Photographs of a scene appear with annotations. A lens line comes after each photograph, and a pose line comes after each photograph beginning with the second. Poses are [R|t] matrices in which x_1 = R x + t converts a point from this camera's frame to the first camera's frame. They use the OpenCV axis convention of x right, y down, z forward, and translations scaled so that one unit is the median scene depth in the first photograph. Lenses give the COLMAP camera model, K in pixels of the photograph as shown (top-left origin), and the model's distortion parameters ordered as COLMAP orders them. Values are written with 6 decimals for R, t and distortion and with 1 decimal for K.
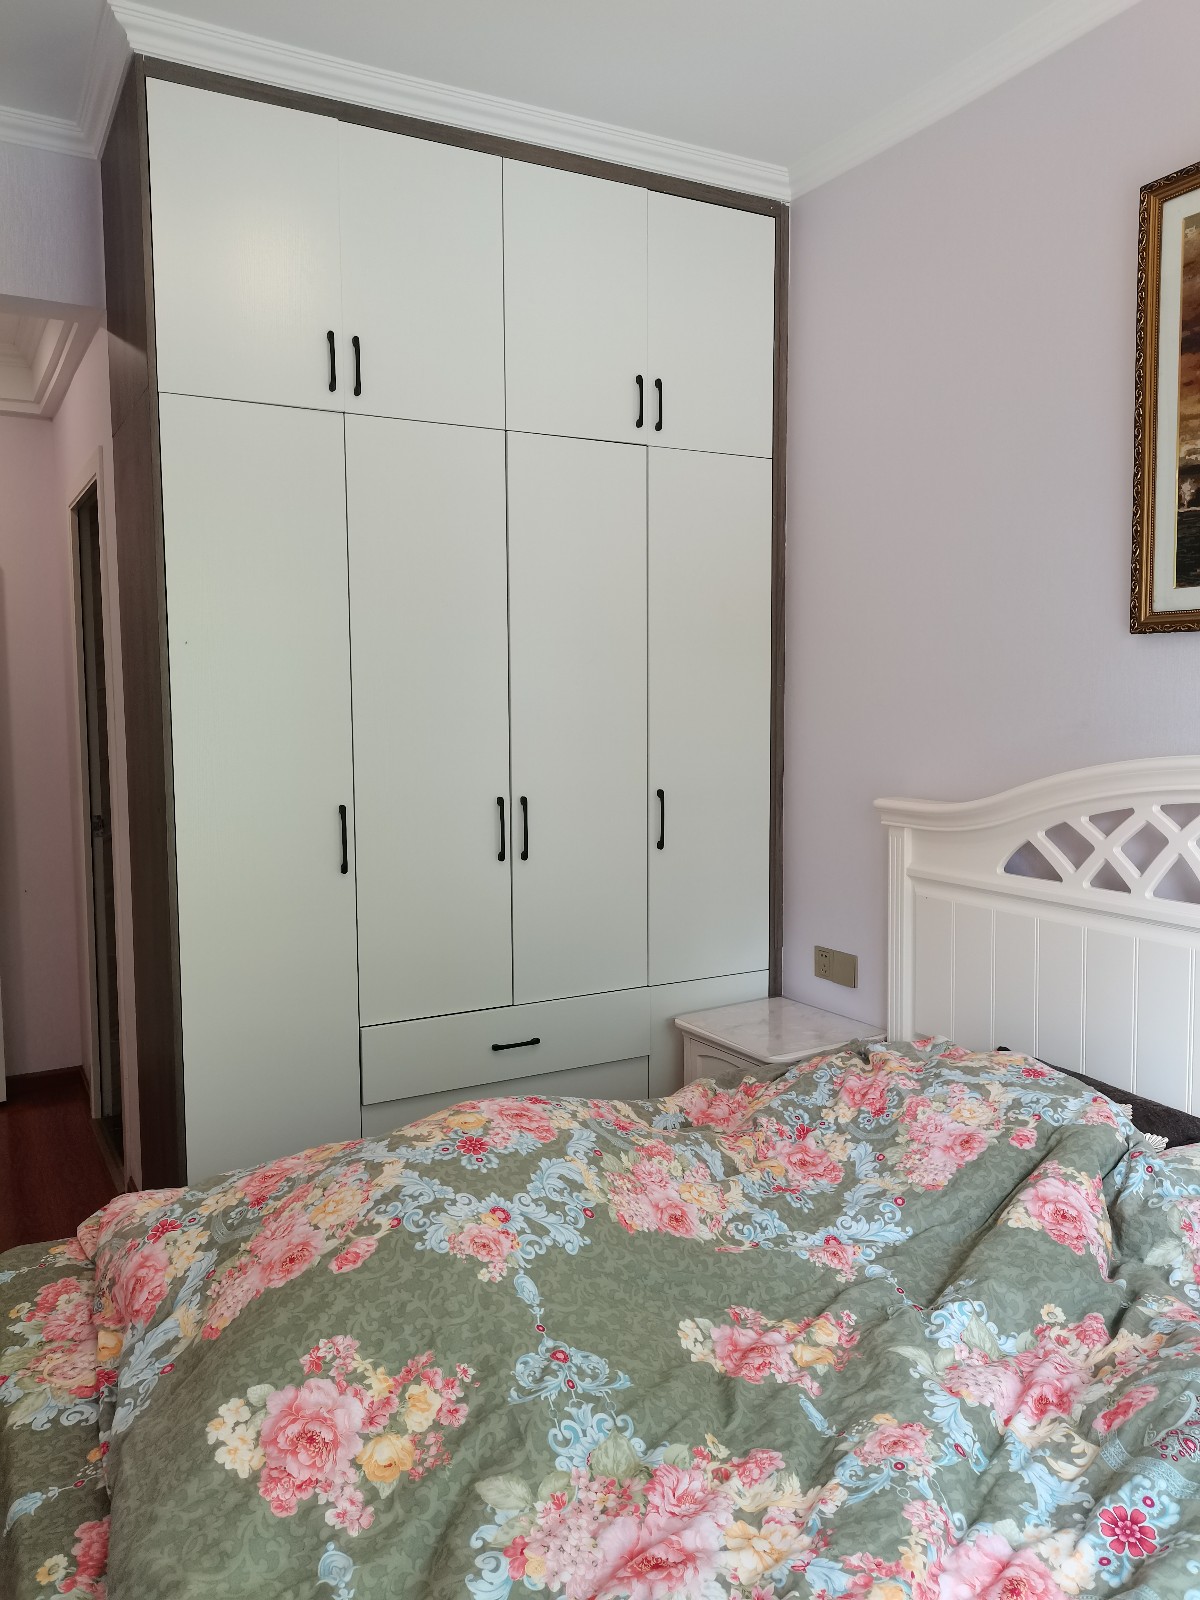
lens RADIAL K [[1233.0, 0, 600.0], [0, 1233.0, 800.0], [0, 0, 1]] dist [0.005733, 0.001484]
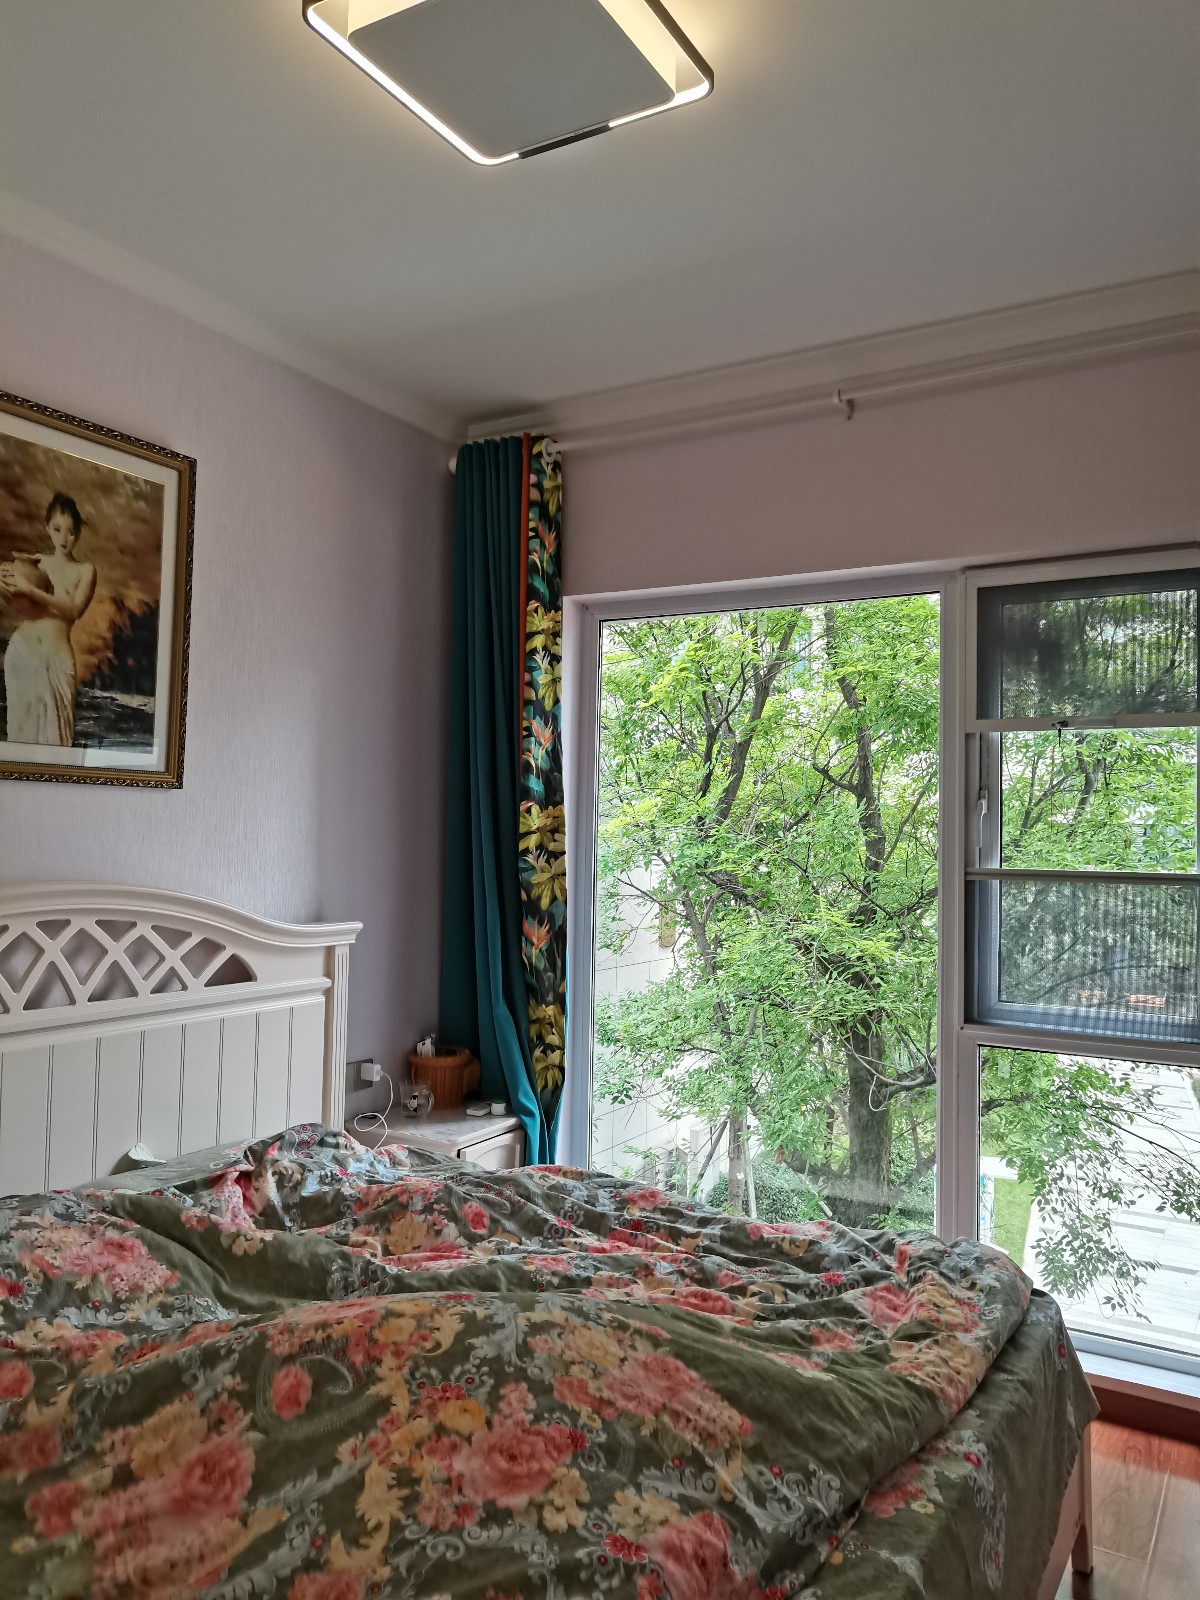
lens RADIAL K [[1233.0, 0, 600.0], [0, 1233.0, 800.0], [0, 0, 1]] dist [0.005733, 0.001484]
pose [[-0.526678, 0.022008, 0.849780, -0.989271], [0.053111, 0.998564, 0.007056, -0.120547], [-0.848404, 0.048849, -0.527090, 1.364701]]
